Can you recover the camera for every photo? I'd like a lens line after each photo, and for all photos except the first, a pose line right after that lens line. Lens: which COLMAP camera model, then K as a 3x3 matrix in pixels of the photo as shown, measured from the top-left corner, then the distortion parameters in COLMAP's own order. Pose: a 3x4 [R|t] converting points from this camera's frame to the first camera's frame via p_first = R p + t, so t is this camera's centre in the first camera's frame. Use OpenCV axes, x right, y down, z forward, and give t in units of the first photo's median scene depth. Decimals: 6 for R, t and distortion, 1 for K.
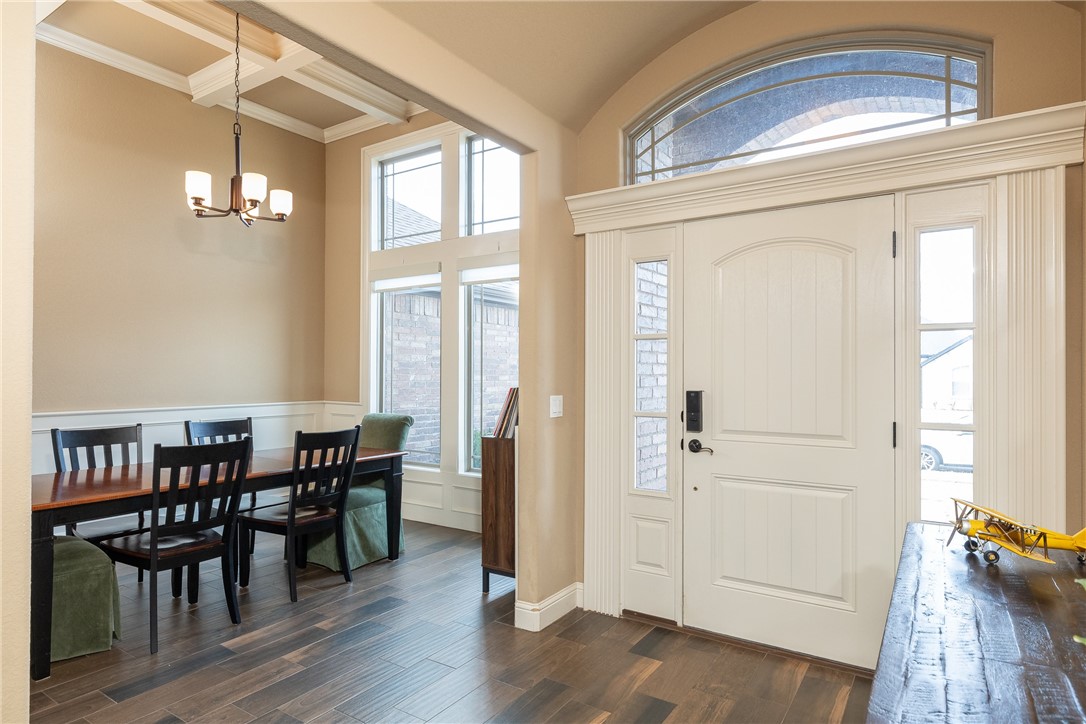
lens RADIAL K [[614.0, 0, 529.7], [0, 614.0, 367.4], [0, 0, 1]] dist [0.001956, -0.002197]
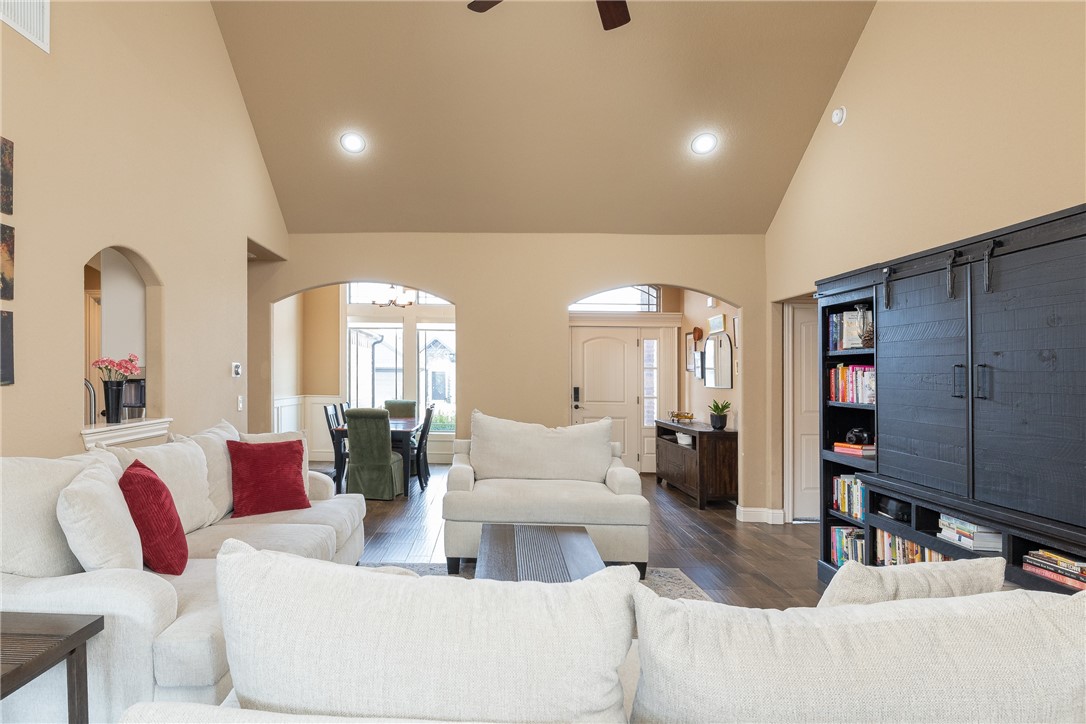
lens RADIAL K [[671.5, 0, 483.7], [0, 671.5, 366.7], [0, 0, 1]] dist [0.002070, -0.000868]
pose [[0.832635, 0.015446, 0.553607, -1.567200], [-0.015291, 0.999871, -0.004899, -0.029699], [-0.553611, -0.004386, 0.832764, -1.158635]]
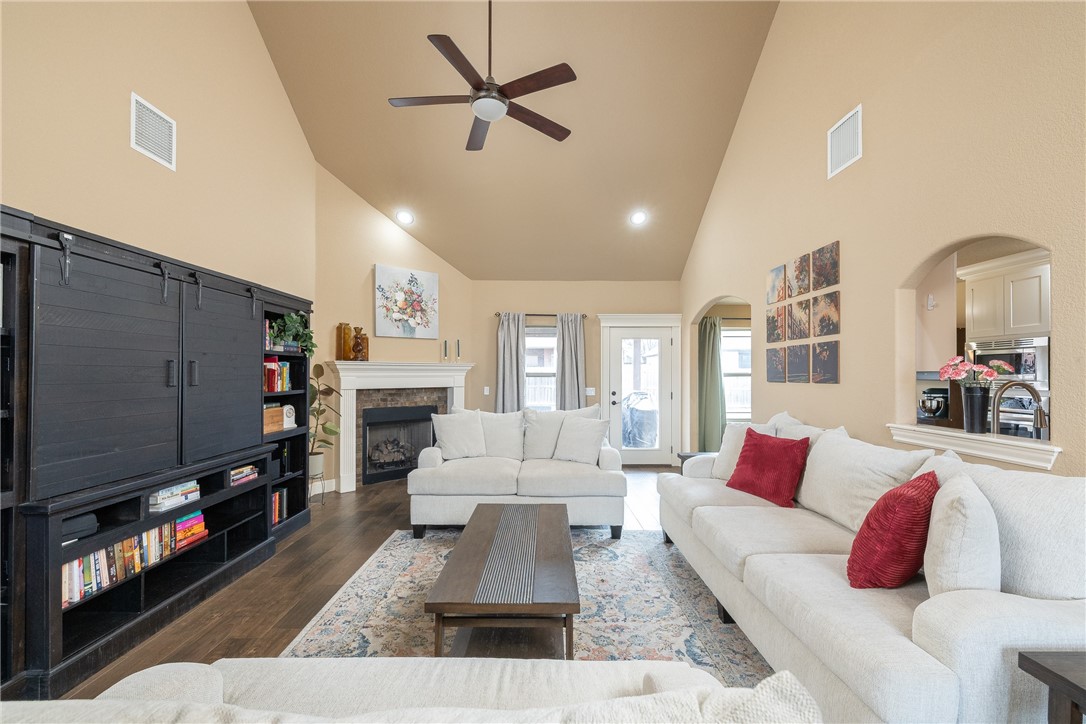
lens RADIAL K [[468.9, 0, 537.9], [0, 468.9, 366.2], [0, 0, 1]] dist [-0.006975, 0.001993]
pose [[-0.828079, -0.008392, -0.560548, -0.609119], [0.002622, 0.999819, -0.018843, -0.020201], [0.560605, -0.017073, -0.827907, 0.192569]]
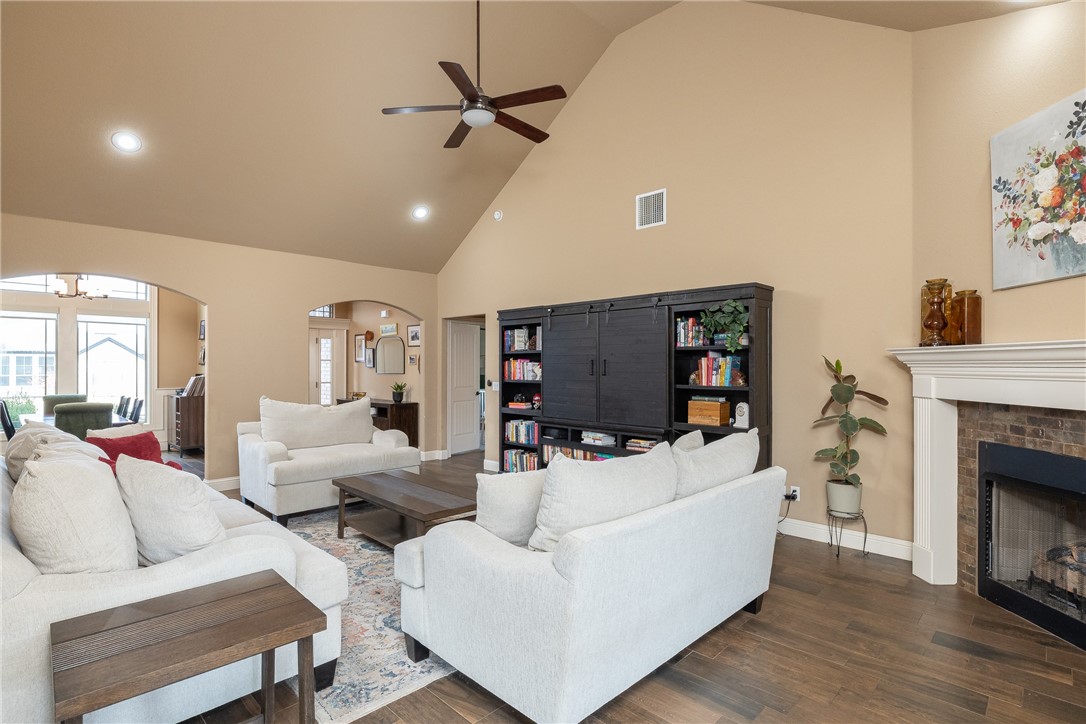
lens RADIAL K [[519.1, 0, 539.2], [0, 519.1, 366.0], [0, 0, 1]] dist [-0.001054, -0.000432]
pose [[0.181642, -0.001134, 0.983364, -2.005950], [-0.006366, 0.999977, 0.002329, -0.030624], [-0.983344, -0.006683, 0.181630, -0.884141]]
